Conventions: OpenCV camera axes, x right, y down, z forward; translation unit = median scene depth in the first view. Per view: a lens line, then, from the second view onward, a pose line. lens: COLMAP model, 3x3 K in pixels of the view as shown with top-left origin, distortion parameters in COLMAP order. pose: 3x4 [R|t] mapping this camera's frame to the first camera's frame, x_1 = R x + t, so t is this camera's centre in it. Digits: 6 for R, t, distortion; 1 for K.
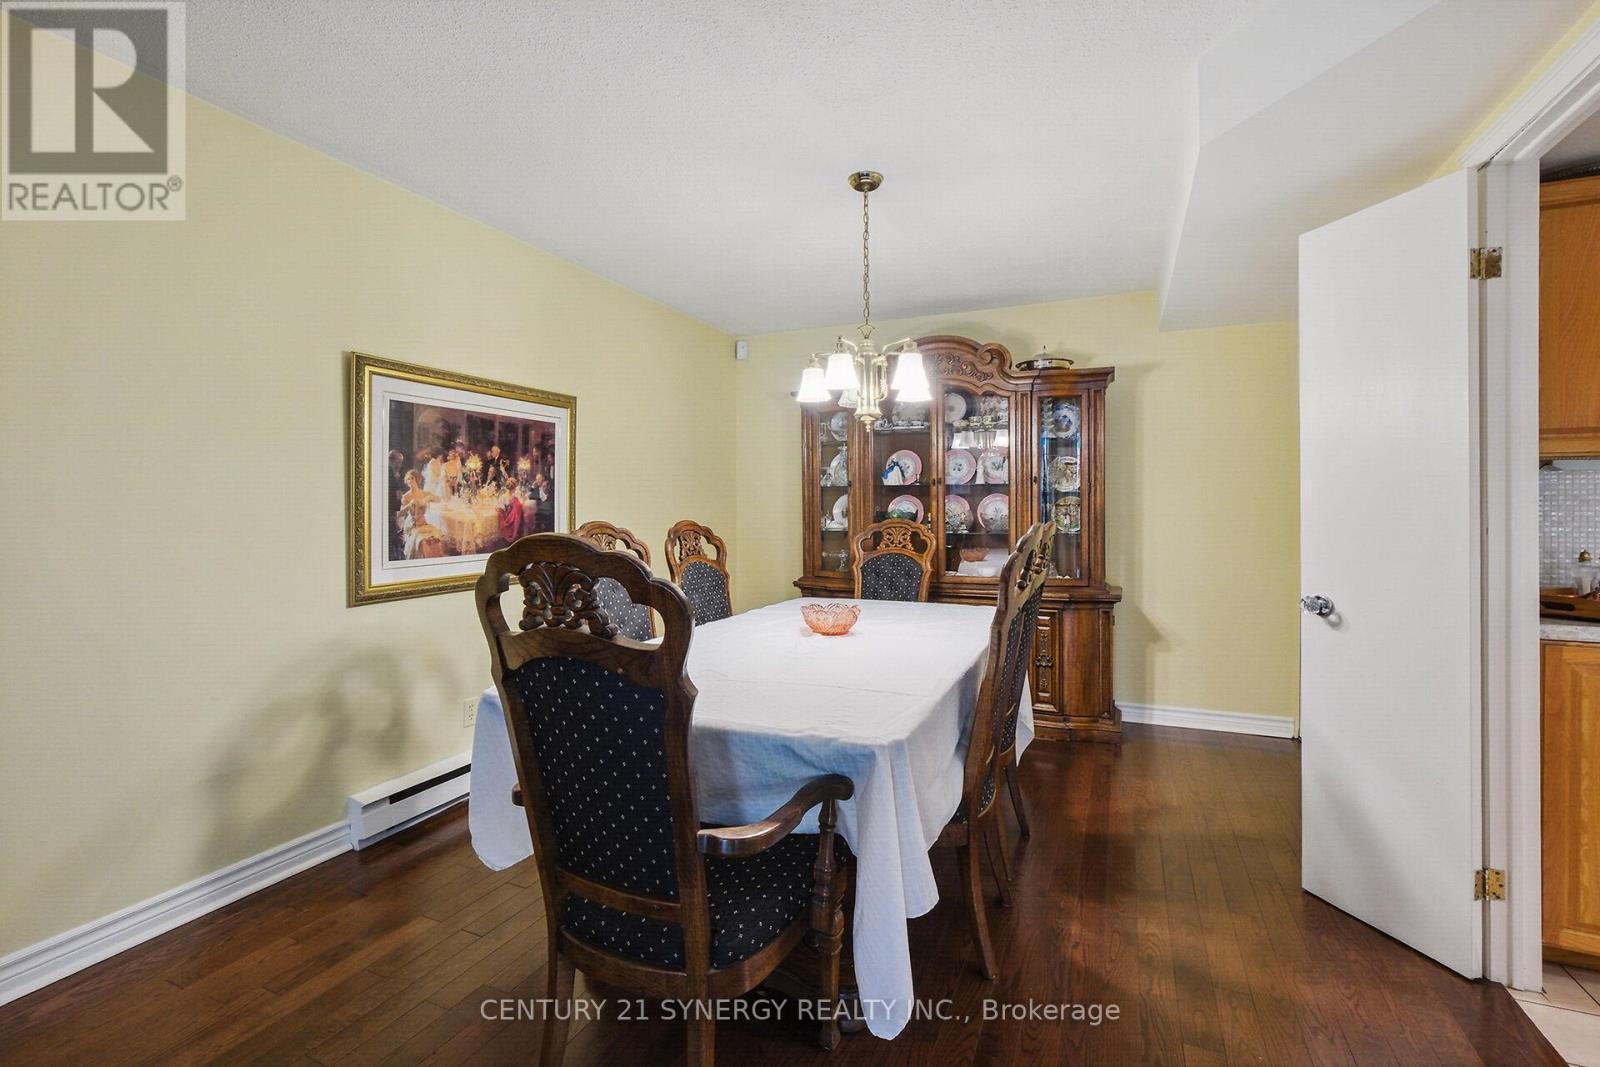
lens RADIAL K [[721.3, 0, 818.0], [0, 721.3, 506.7], [0, 0, 1]] dist [-0.001291, -0.000042]
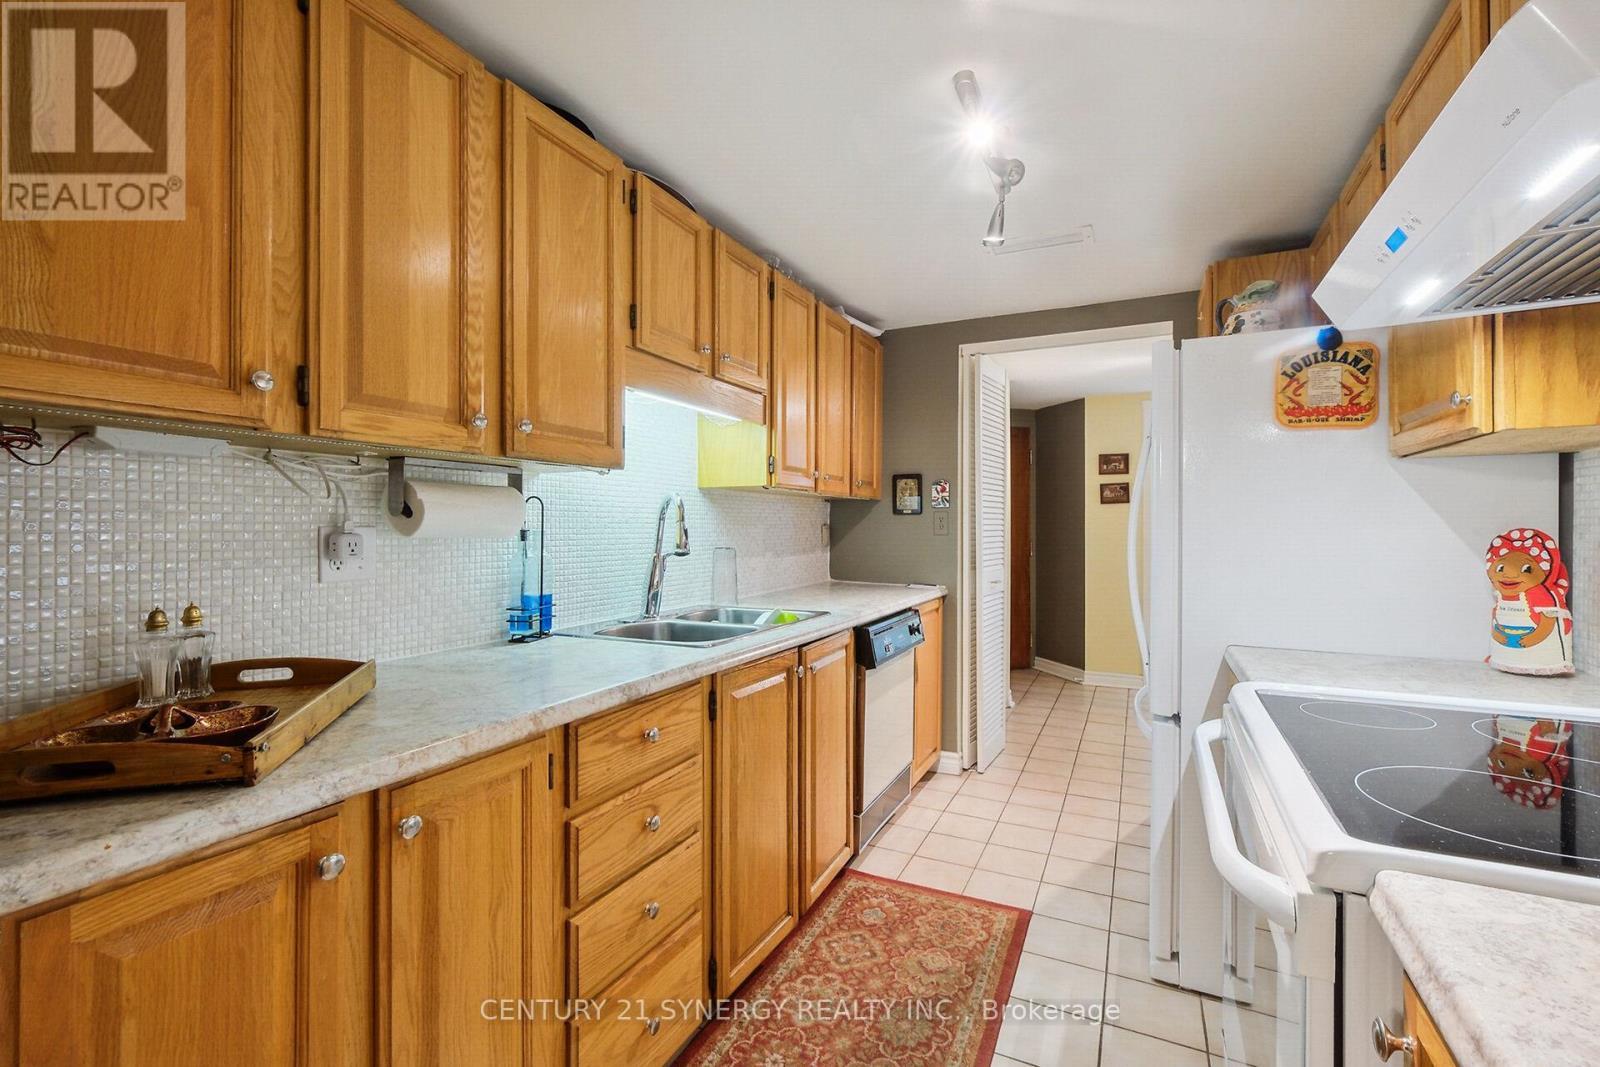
lens RADIAL K [[721.3, 0, 793.8], [0, 721.3, 529.6], [0, 0, 1]] dist [-0.001291, -0.000042]
pose [[0.065047, 0.000951, 0.997882, 0.507081], [-0.003455, 0.999994, -0.000728, 0.002690], [-0.997876, -0.003400, 0.065050, 0.447199]]
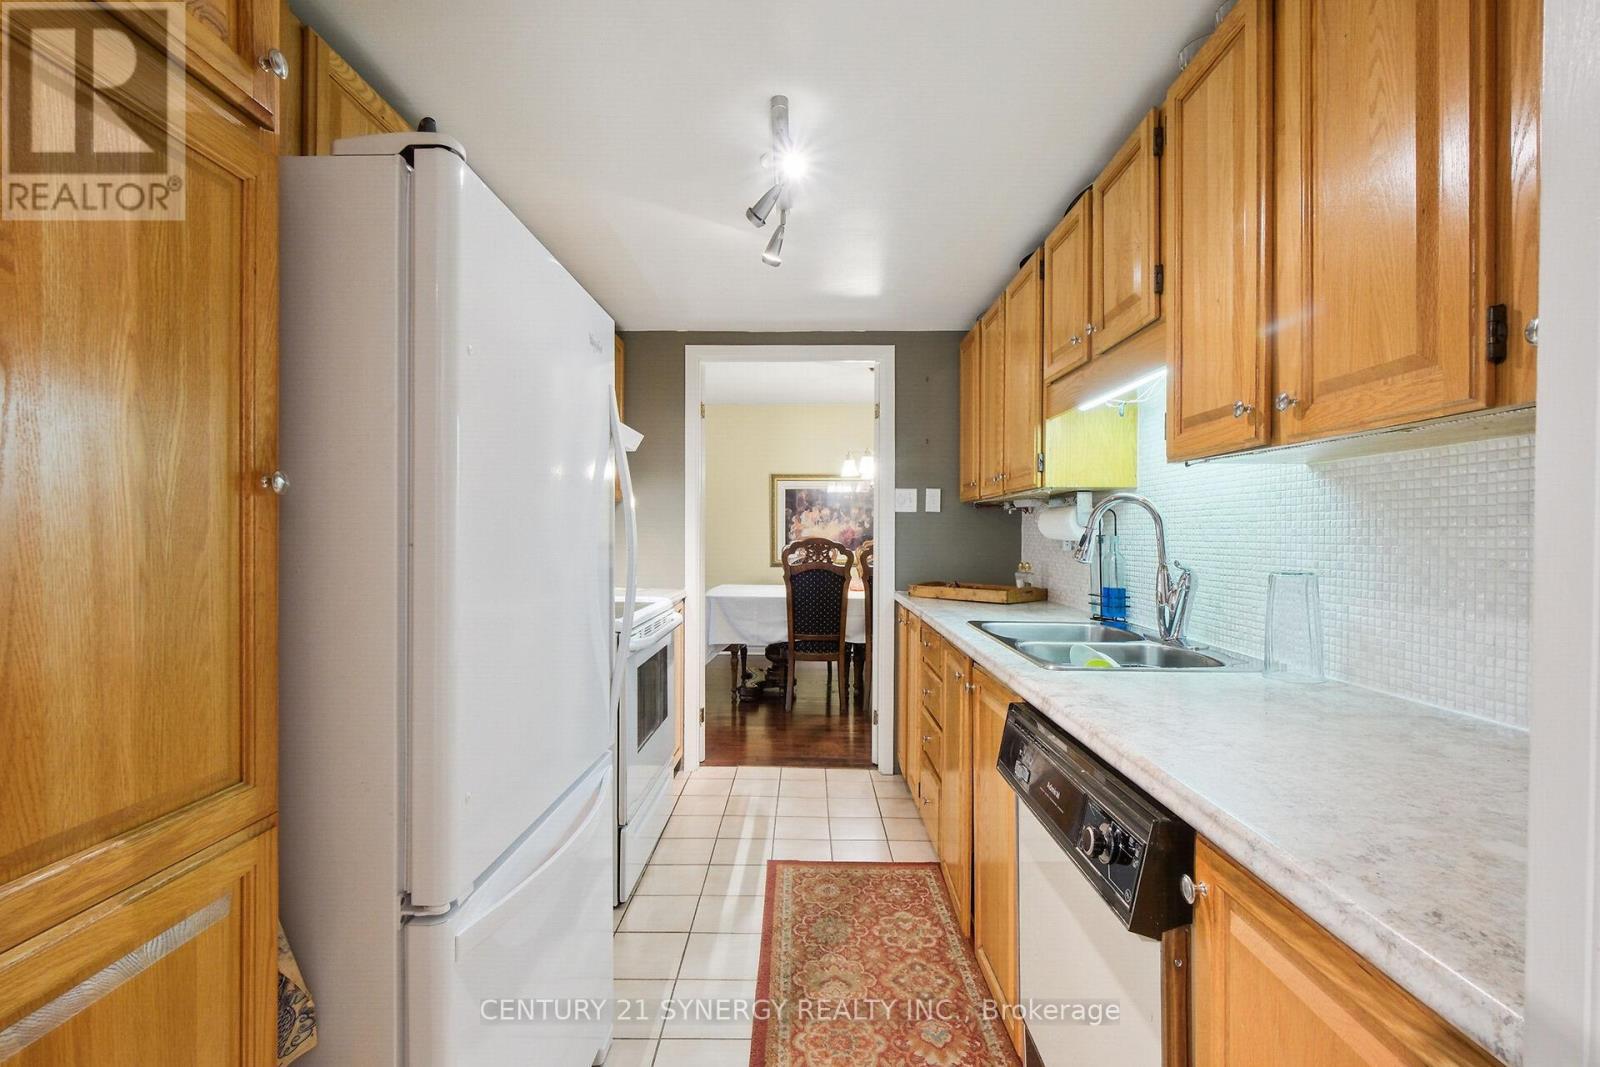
lens RADIAL K [[721.3, 0, 806.8], [0, 721.3, 528.6], [0, 0, 1]] dist [-0.001291, -0.000042]
pose [[0.378279, 0.001560, -0.925690, 1.790518], [-0.005412, 0.999985, -0.000526, -0.004837], [0.925676, 0.005209, 0.378282, 0.084327]]
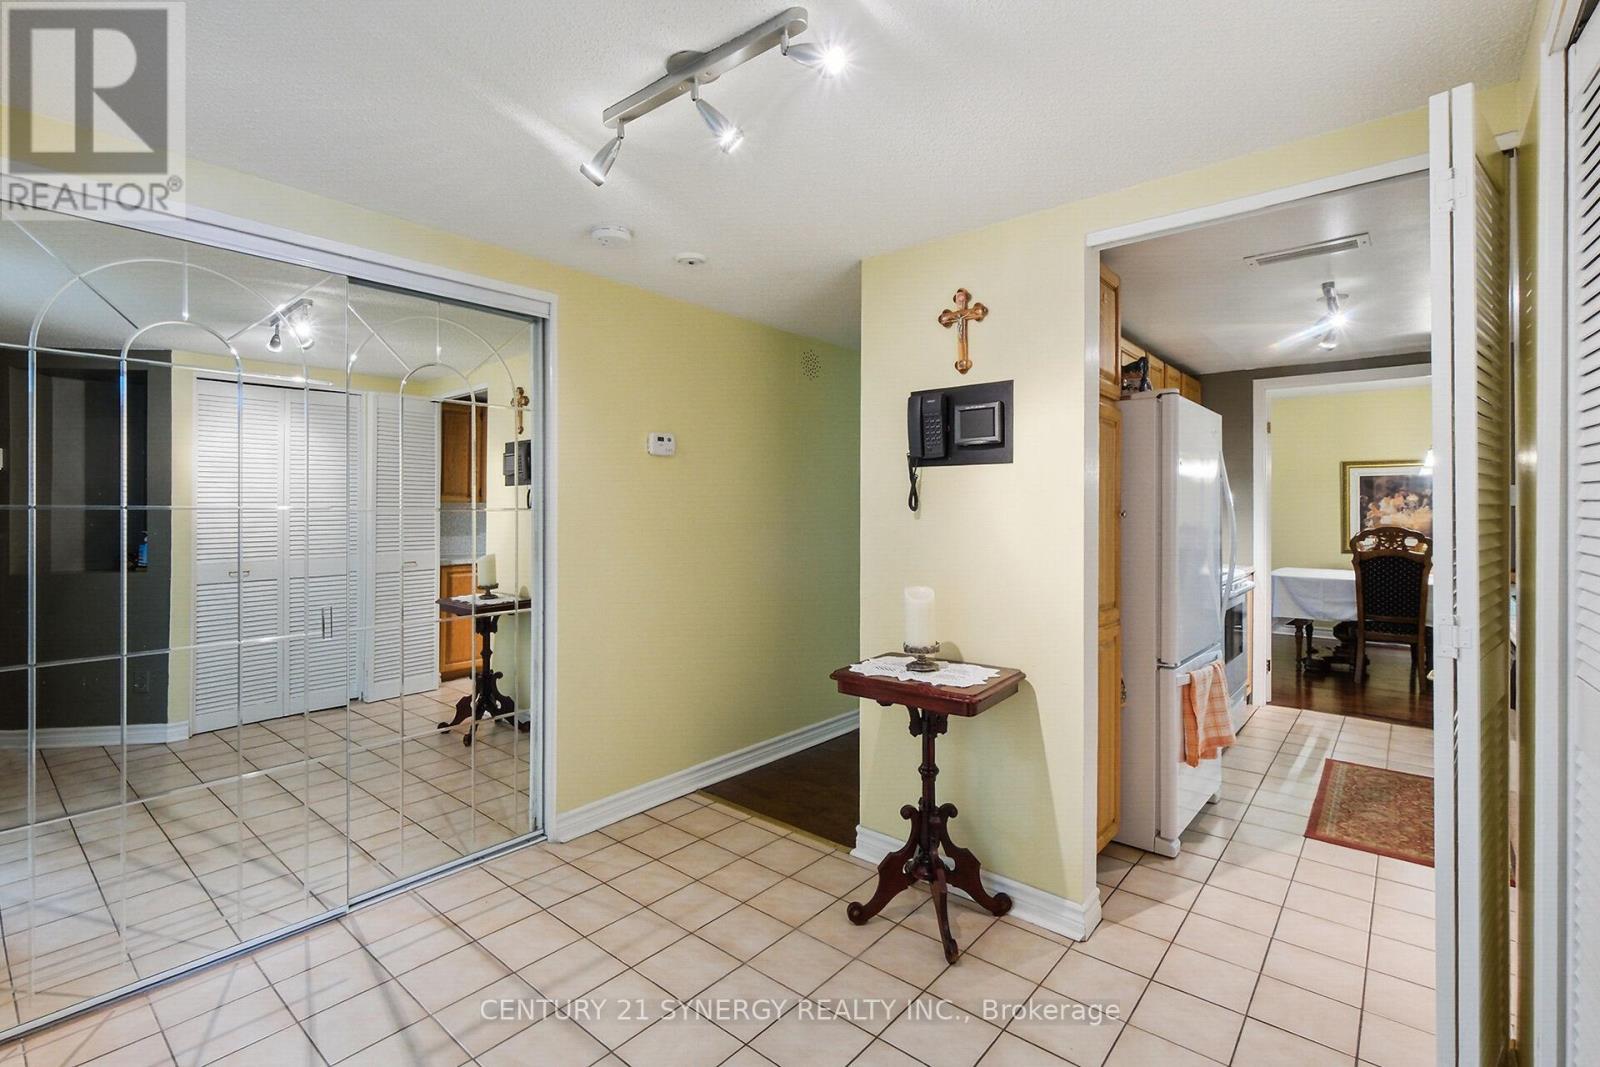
lens RADIAL K [[721.3, 0, 809.9], [0, 721.3, 517.9], [0, 0, 1]] dist [-0.001291, -0.000042]
pose [[-0.304210, 0.011448, -0.952536, 2.430577], [0.002940, 0.999934, 0.011079, -0.031524], [0.952600, 0.000570, -0.304224, -0.102459]]
